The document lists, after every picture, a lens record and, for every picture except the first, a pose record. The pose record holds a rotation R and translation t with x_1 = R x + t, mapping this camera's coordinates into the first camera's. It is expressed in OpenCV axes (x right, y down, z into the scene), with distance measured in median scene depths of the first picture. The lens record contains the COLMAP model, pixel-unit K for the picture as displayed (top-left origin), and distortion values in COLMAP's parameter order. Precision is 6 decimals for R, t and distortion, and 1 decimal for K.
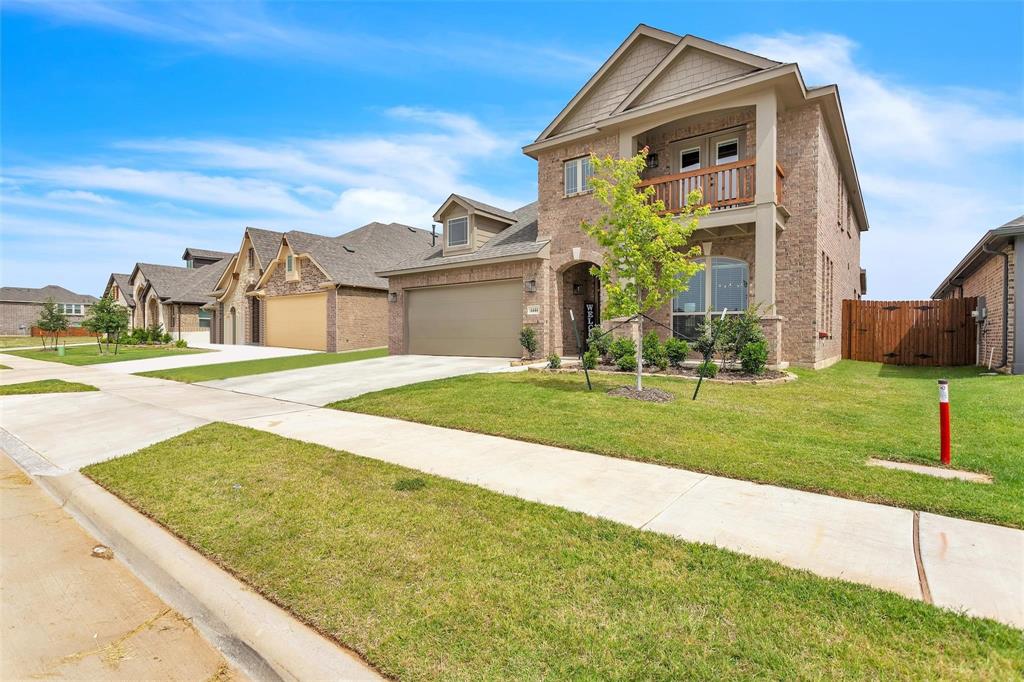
lens RADIAL K [[491.1, 0, 509.9], [0, 491.1, 337.9], [0, 0, 1]] dist [0.009220, -0.000877]
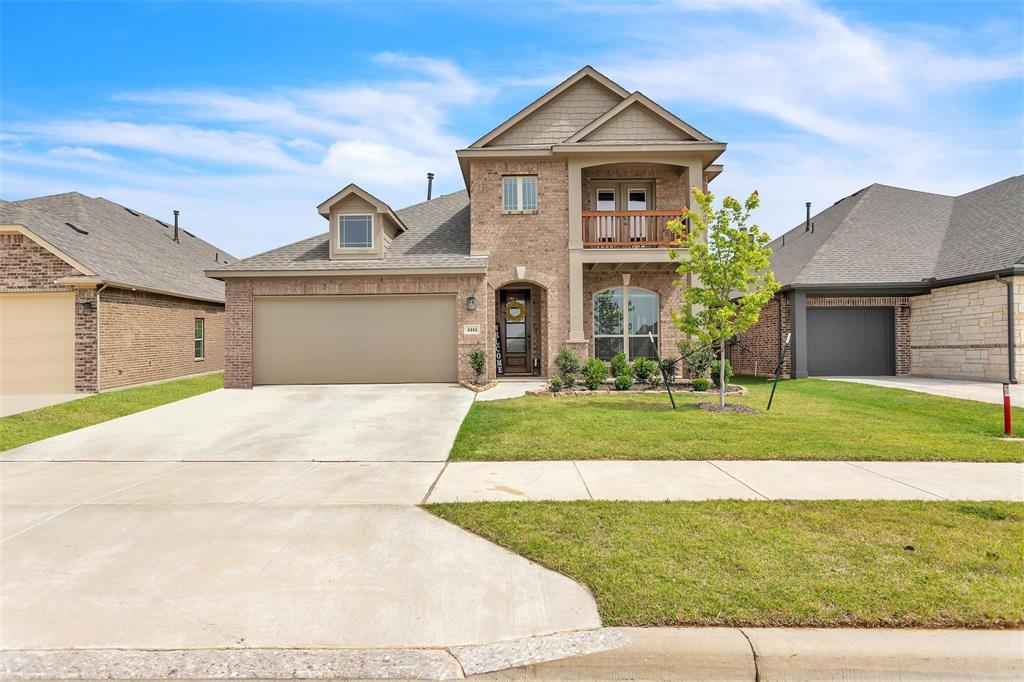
lens RADIAL K [[491.1, 0, 511.1], [0, 491.1, 341.4], [0, 0, 1]] dist [0.009220, -0.000877]
pose [[0.791725, 0.008270, 0.610821, -0.458987], [0.016439, 0.999258, -0.034836, -0.002803], [-0.610656, 0.037622, 0.791002, 0.244241]]
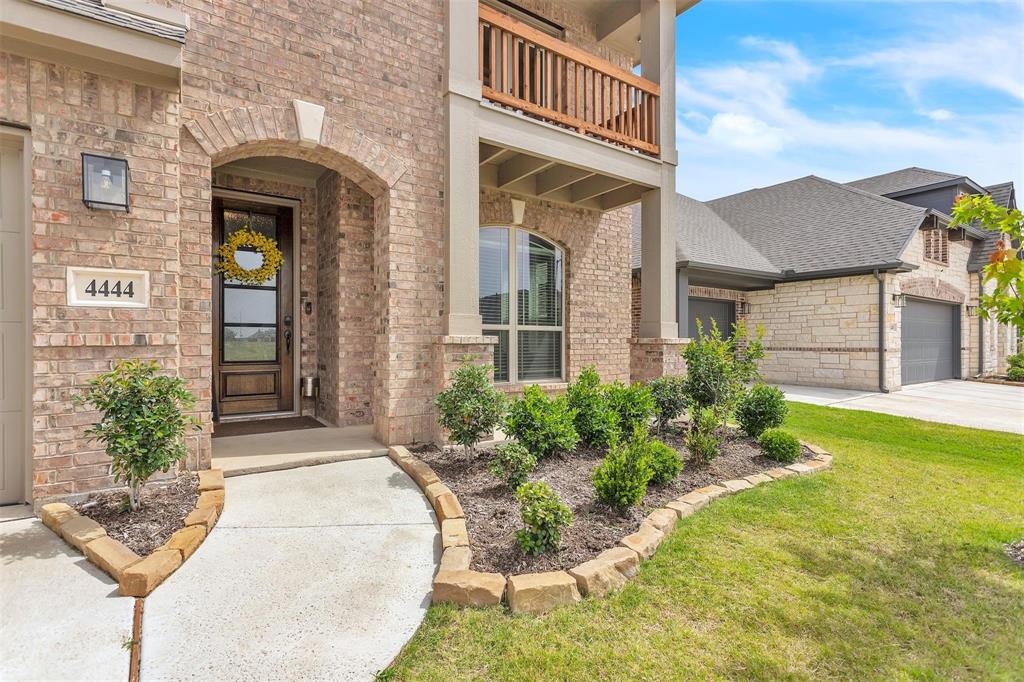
lens RADIAL K [[491.1, 0, 511.7], [0, 491.1, 341.4], [0, 0, 1]] dist [0.009220, -0.000877]
pose [[0.300704, 0.002135, 0.953715, -0.118273], [0.011859, 0.999912, -0.005977, -0.029475], [-0.953644, 0.013108, 0.300652, 0.768162]]
